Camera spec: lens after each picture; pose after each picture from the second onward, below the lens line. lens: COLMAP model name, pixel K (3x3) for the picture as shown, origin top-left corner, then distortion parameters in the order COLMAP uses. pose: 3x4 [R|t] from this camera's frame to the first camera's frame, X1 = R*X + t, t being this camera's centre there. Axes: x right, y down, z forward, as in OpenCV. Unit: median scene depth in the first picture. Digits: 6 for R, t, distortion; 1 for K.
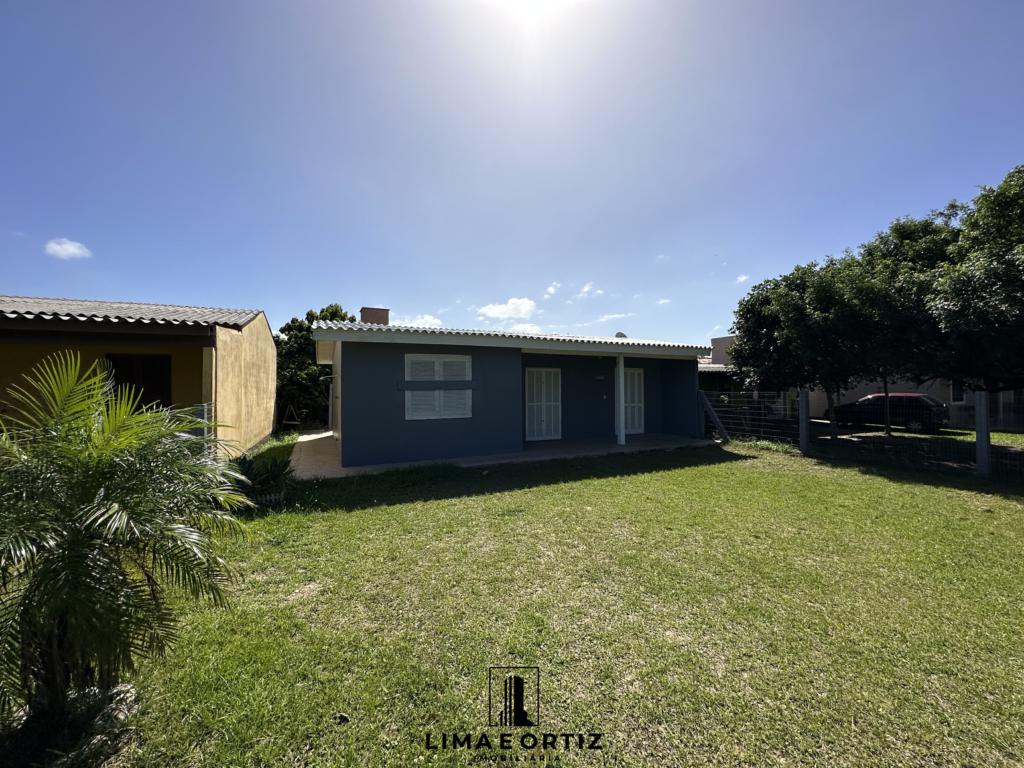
lens RADIAL K [[406.8, 0, 513.7], [0, 406.8, 382.7], [0, 0, 1]] dist [-0.002716, -0.000594]
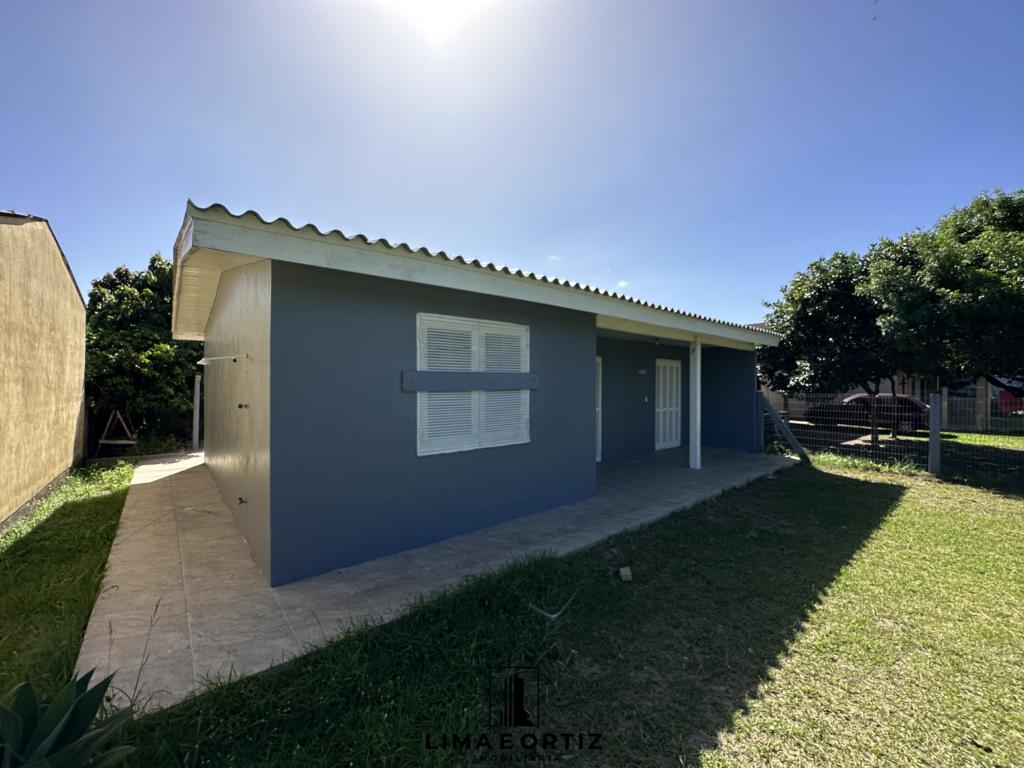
lens RADIAL K [[406.8, 0, 511.3], [0, 406.8, 384.0], [0, 0, 1]] dist [-0.002716, -0.000594]
pose [[0.964476, 0.010442, 0.263965, -0.212221], [-0.014964, 0.999774, 0.015126, 0.000930], [-0.263747, -0.018539, 0.964414, 0.392546]]
